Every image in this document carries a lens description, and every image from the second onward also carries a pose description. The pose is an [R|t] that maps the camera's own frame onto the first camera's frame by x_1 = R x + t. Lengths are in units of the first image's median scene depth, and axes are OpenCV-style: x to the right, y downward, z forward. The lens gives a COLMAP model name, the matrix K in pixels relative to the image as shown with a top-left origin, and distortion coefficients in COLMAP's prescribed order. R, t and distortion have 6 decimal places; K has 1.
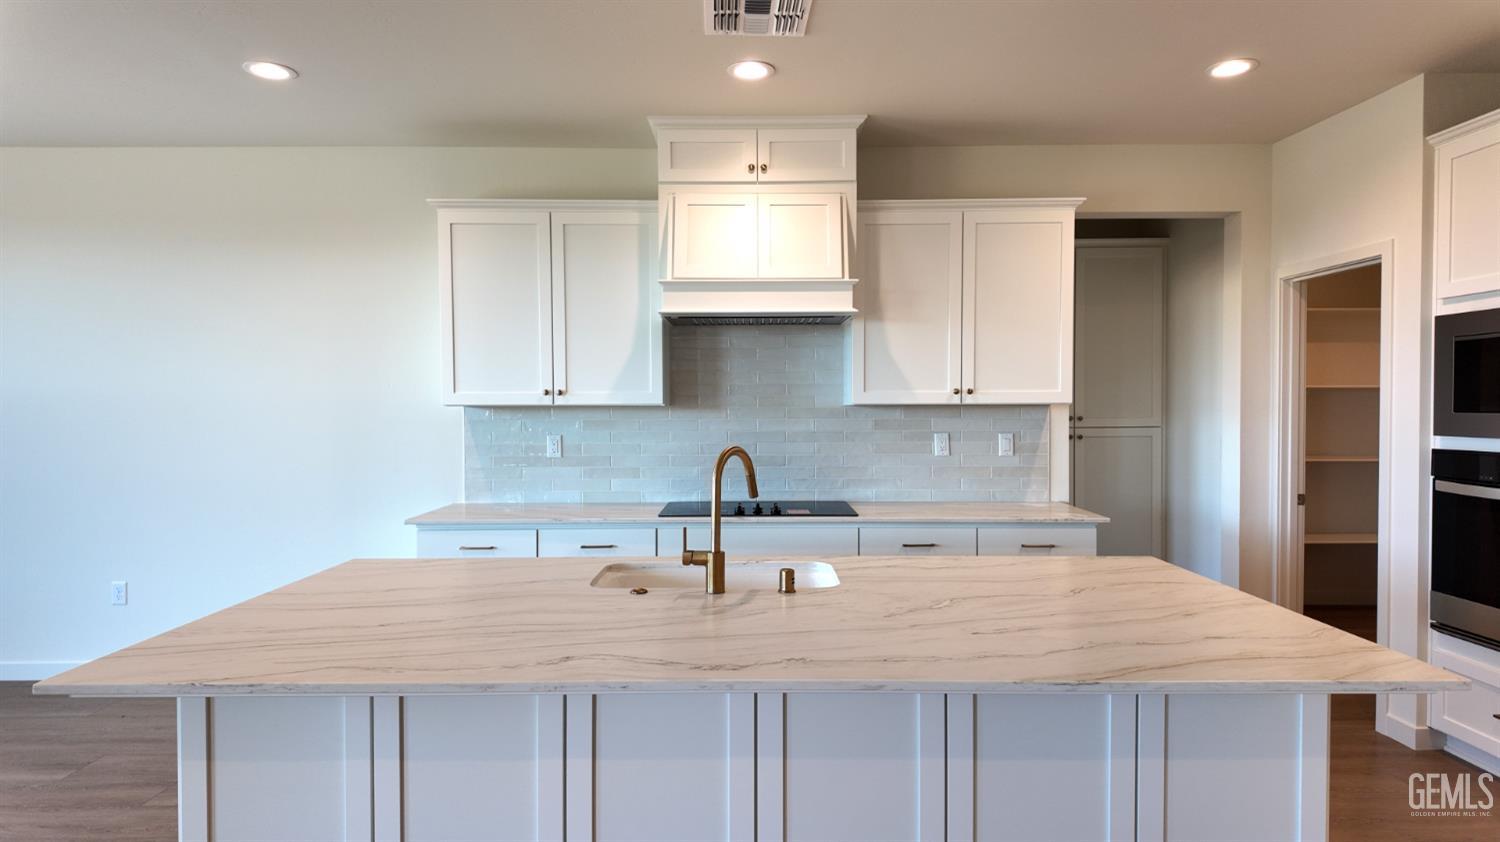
lens RADIAL K [[860.9, 0, 747.7], [0, 860.9, 422.0], [0, 0, 1]] dist [-0.001984, -0.000875]
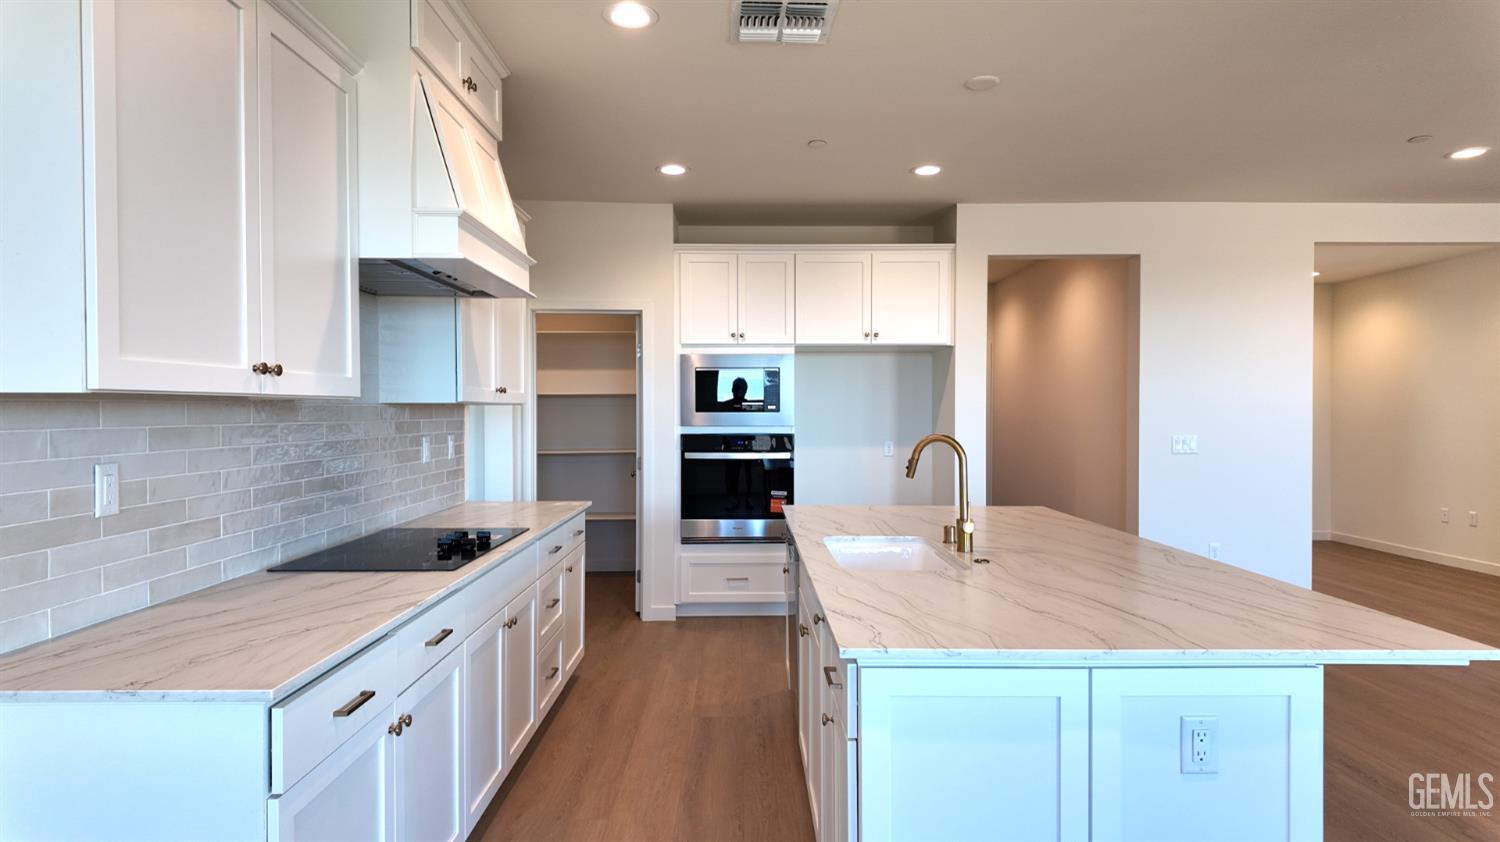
lens RADIAL K [[860.9, 0, 747.7], [0, 860.9, 422.0], [0, 0, 1]] dist [-0.001984, -0.000875]
pose [[-0.005525, -0.009436, 0.999940, -0.722772], [0.022569, 0.999700, 0.009558, -0.003167], [-0.999730, 0.022621, -0.005310, 0.744390]]
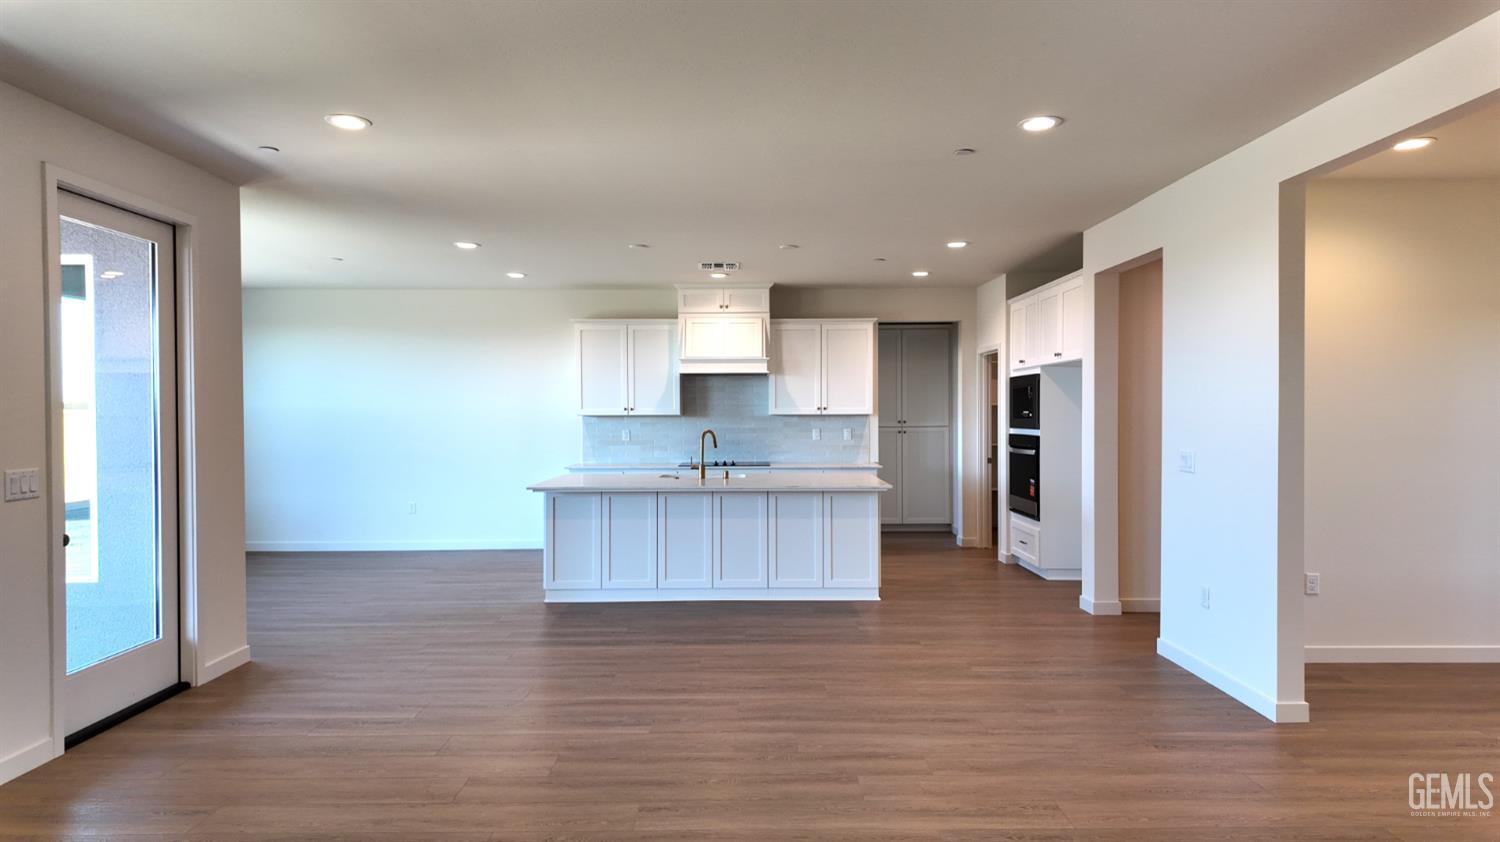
lens RADIAL K [[860.9, 0, 747.7], [0, 860.9, 422.0], [0, 0, 1]] dist [-0.001984, -0.000875]
pose [[0.999999, -0.000956, -0.001273, 0.071313], [0.000945, 0.999965, -0.008308, 0.015387], [0.001281, 0.008307, 0.999965, -1.130292]]
